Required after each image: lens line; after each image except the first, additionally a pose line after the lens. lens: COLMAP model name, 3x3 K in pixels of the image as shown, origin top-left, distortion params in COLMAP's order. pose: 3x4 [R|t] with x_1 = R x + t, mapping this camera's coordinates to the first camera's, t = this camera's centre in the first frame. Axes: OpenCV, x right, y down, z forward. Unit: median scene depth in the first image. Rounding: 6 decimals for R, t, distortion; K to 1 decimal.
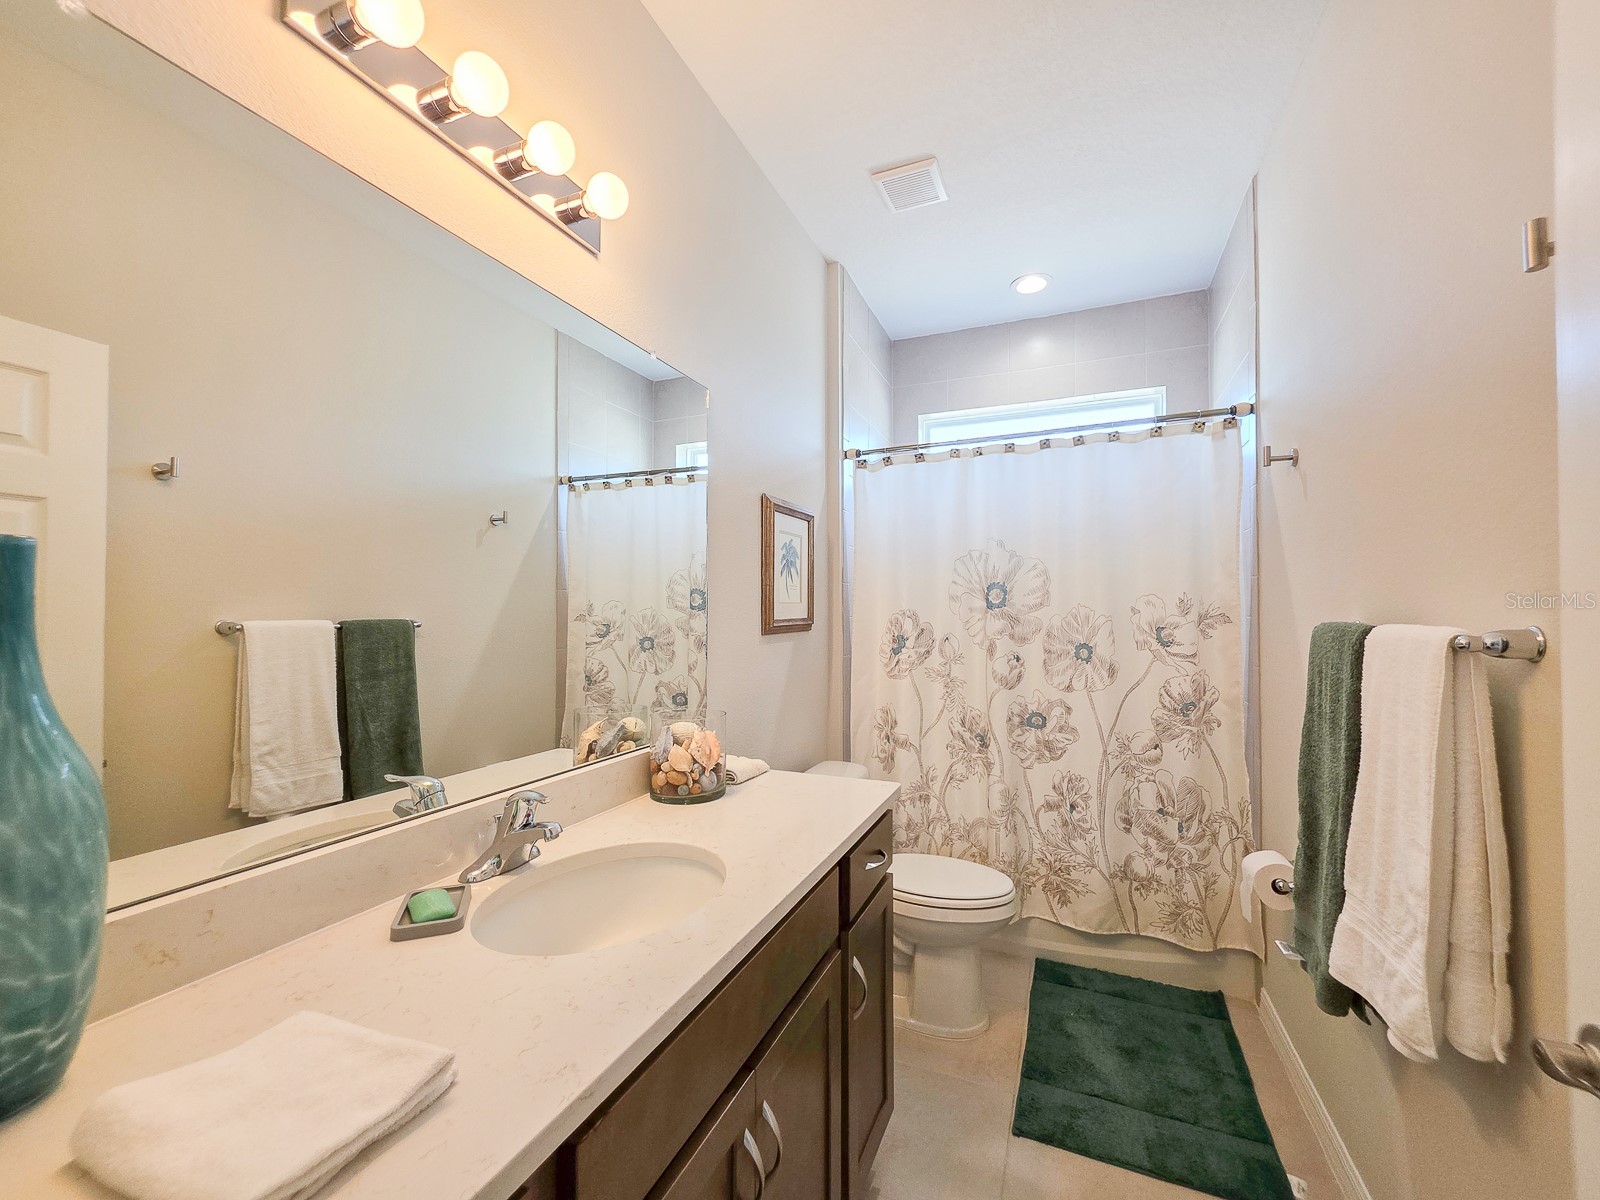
lens RADIAL K [[681.2, 0, 796.5], [0, 681.2, 557.3], [0, 0, 1]] dist [-0.002405, -0.000538]
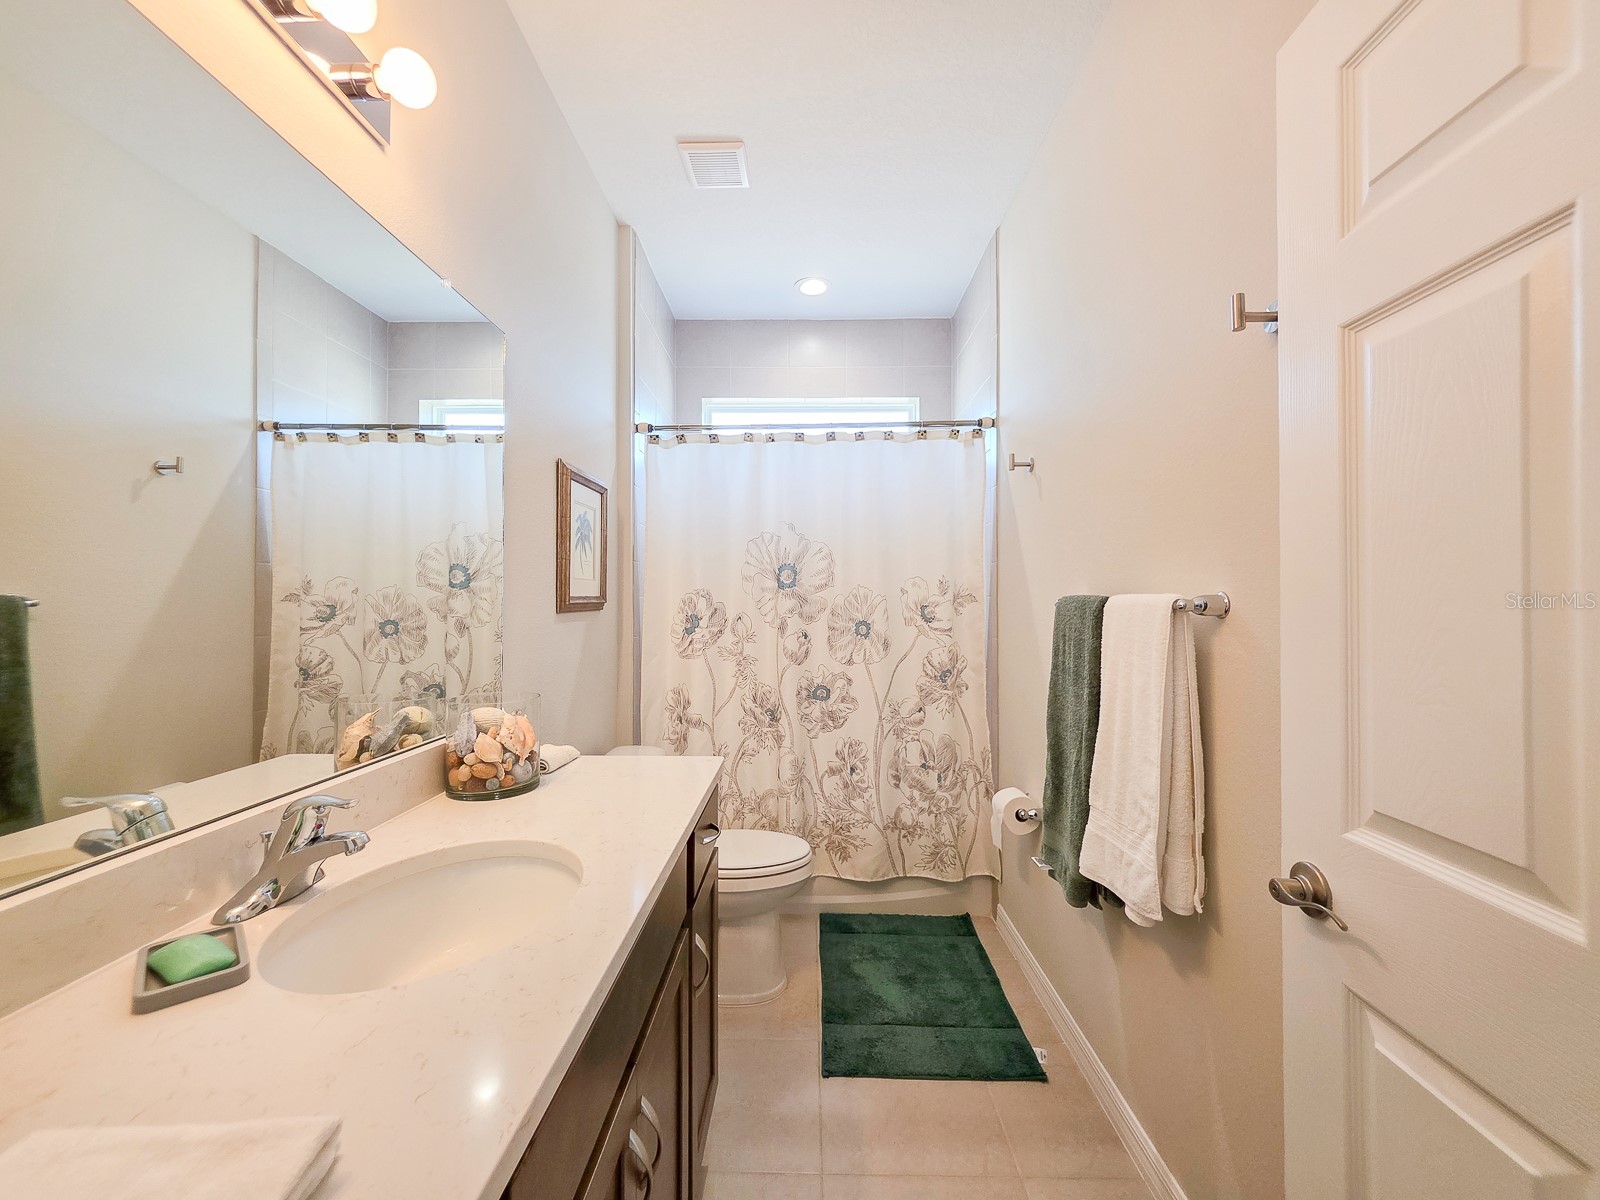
lens RADIAL K [[681.2, 0, 796.5], [0, 681.2, 557.3], [0, 0, 1]] dist [-0.002405, -0.000538]
pose [[0.920000, 0.029019, 0.390843, -0.120497], [-0.032377, 0.999474, 0.002005, 0.028904], [-0.390579, -0.014499, 0.920455, 0.038339]]
